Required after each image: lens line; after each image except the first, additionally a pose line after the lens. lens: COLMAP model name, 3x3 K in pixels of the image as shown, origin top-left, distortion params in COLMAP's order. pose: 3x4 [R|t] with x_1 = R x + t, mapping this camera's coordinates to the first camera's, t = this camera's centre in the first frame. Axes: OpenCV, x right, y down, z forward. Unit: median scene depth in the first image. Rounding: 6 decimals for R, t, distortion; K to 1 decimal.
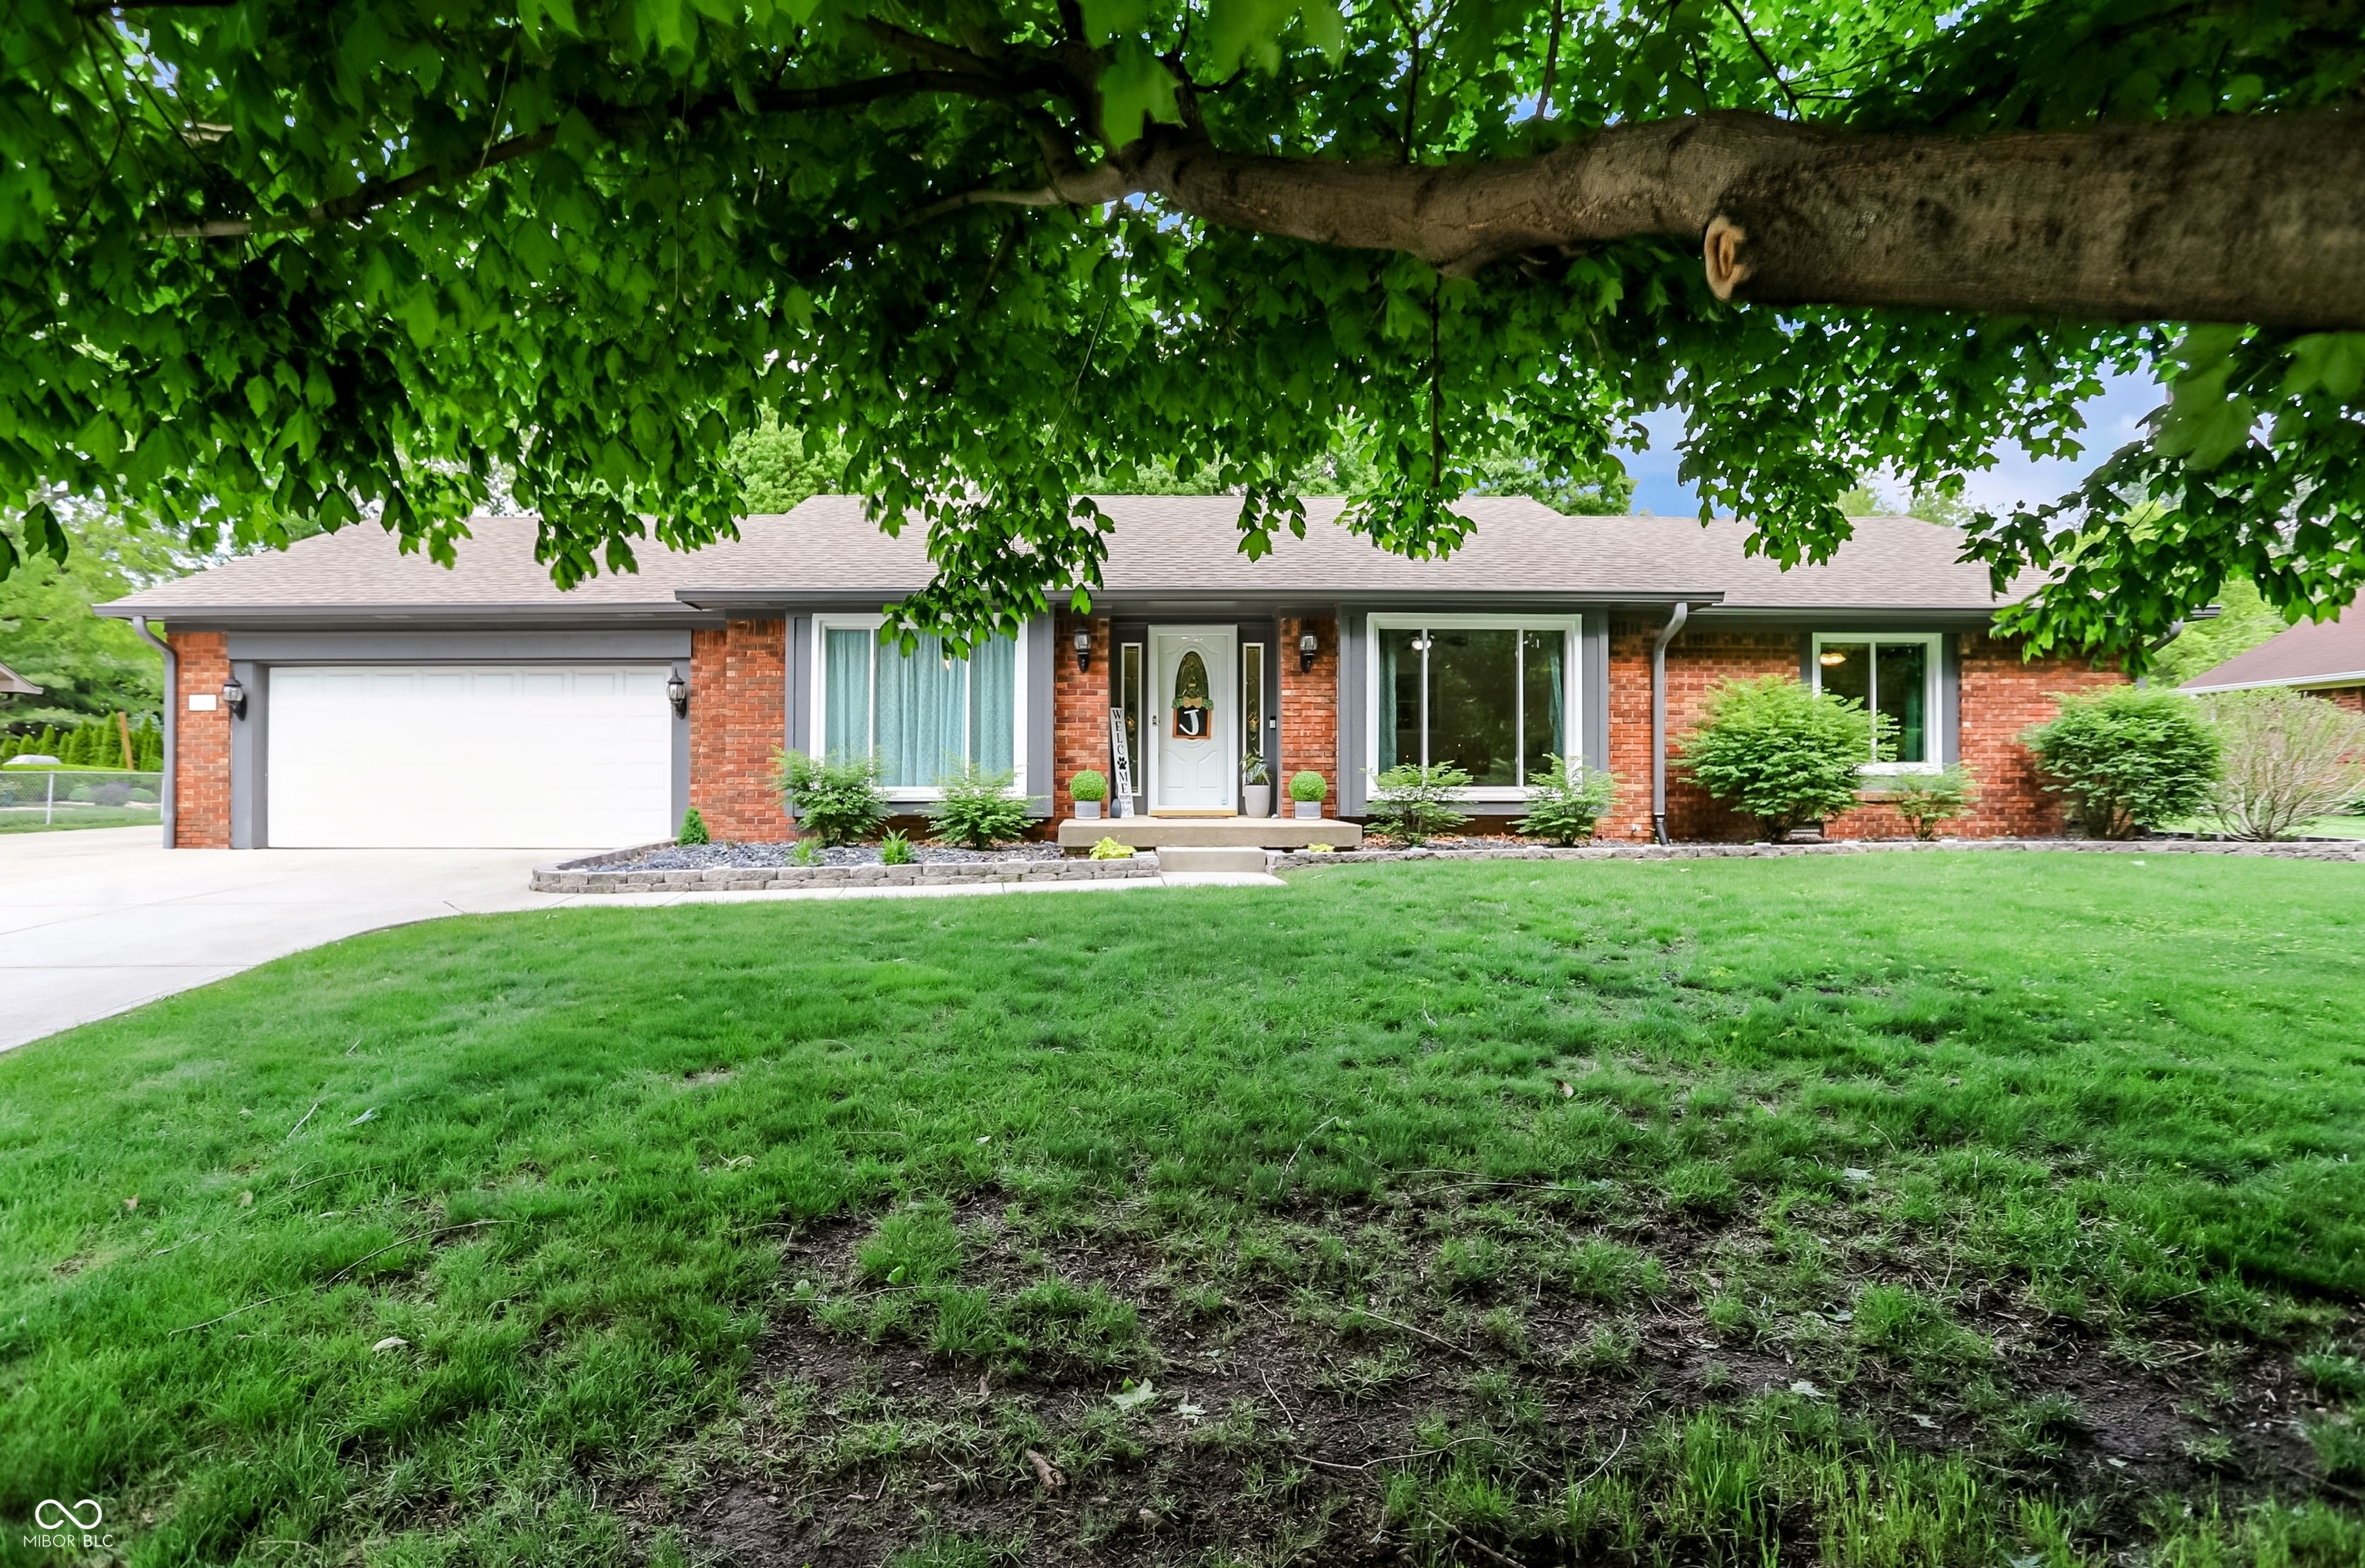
lens RADIAL K [[1177.5, 0, 1186.6], [0, 1177.5, 783.6], [0, 0, 1]] dist [-0.026195, 0.004768]
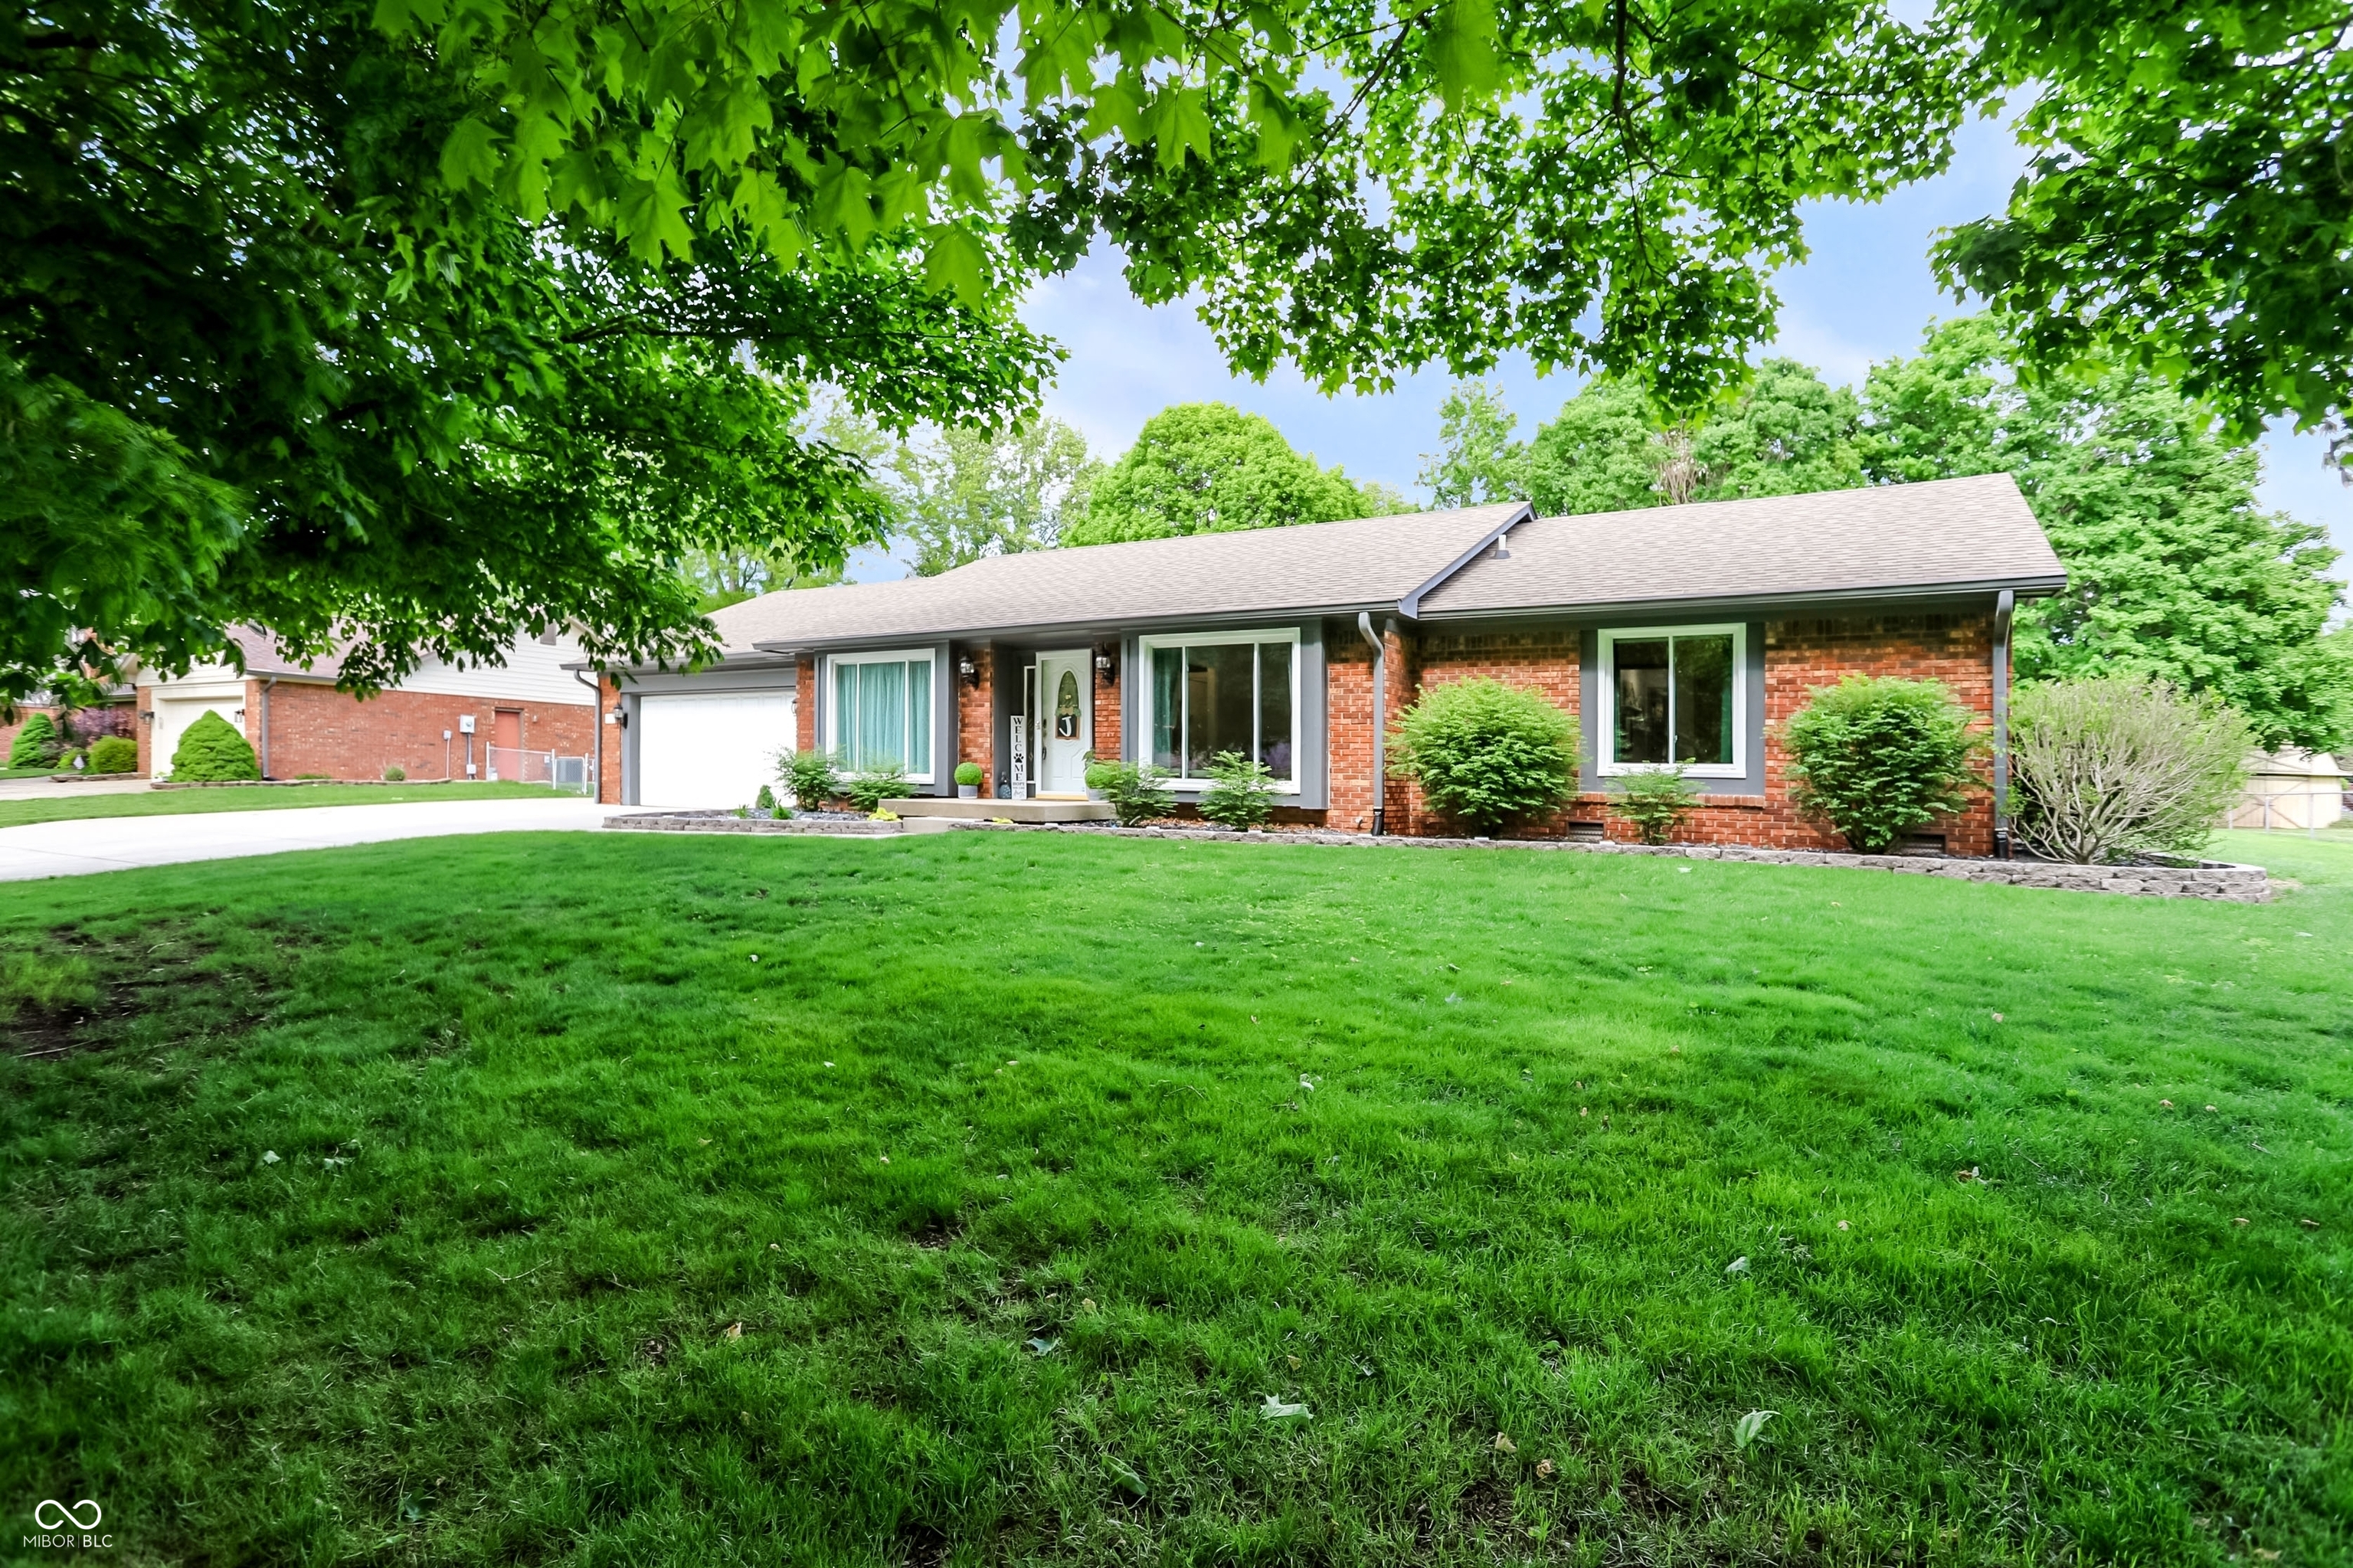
lens RADIAL K [[1171.7, 0, 1192.1], [0, 1171.7, 788.0], [0, 0, 1]] dist [-0.026195, 0.004768]
pose [[0.847689, 0.020875, -0.530083, 0.796746], [-0.019940, 0.999773, 0.007485, 0.002636], [0.530119, 0.004225, 0.847913, -0.004823]]
